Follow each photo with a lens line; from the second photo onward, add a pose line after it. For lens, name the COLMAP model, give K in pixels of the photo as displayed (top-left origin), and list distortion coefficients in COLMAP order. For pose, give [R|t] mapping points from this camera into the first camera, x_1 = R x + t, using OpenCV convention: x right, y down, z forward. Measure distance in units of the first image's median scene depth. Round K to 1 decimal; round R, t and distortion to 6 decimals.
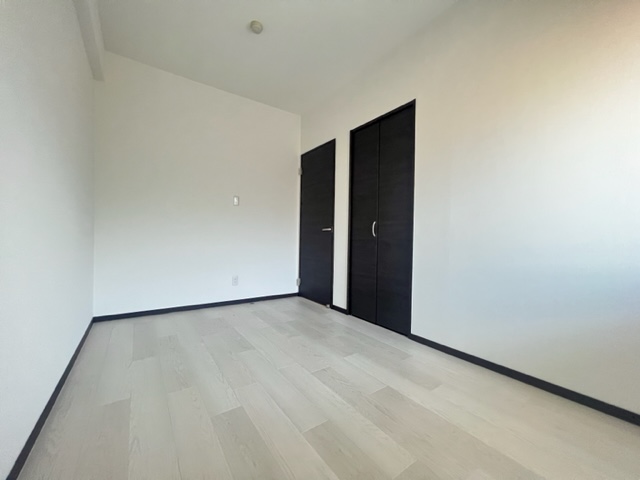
lens RADIAL K [[260.2, 0, 320.0], [0, 260.2, 240.0], [0, 0, 1]] dist [-0.000113, 0.000001]
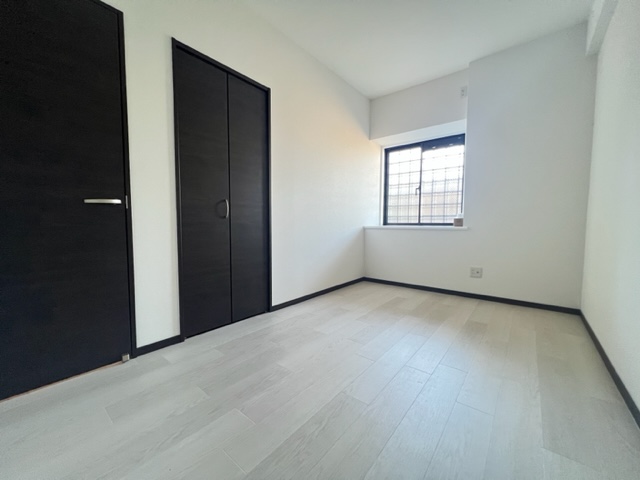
lens RADIAL K [[260.2, 0, 320.0], [0, 260.2, 240.0], [0, 0, 1]] dist [-0.000113, 0.000001]
pose [[-0.265206, -0.080604, 0.960817, -0.661666], [0.001939, 0.996453, 0.084129, -0.014466], [-0.964190, 0.024174, -0.264109, 0.964144]]
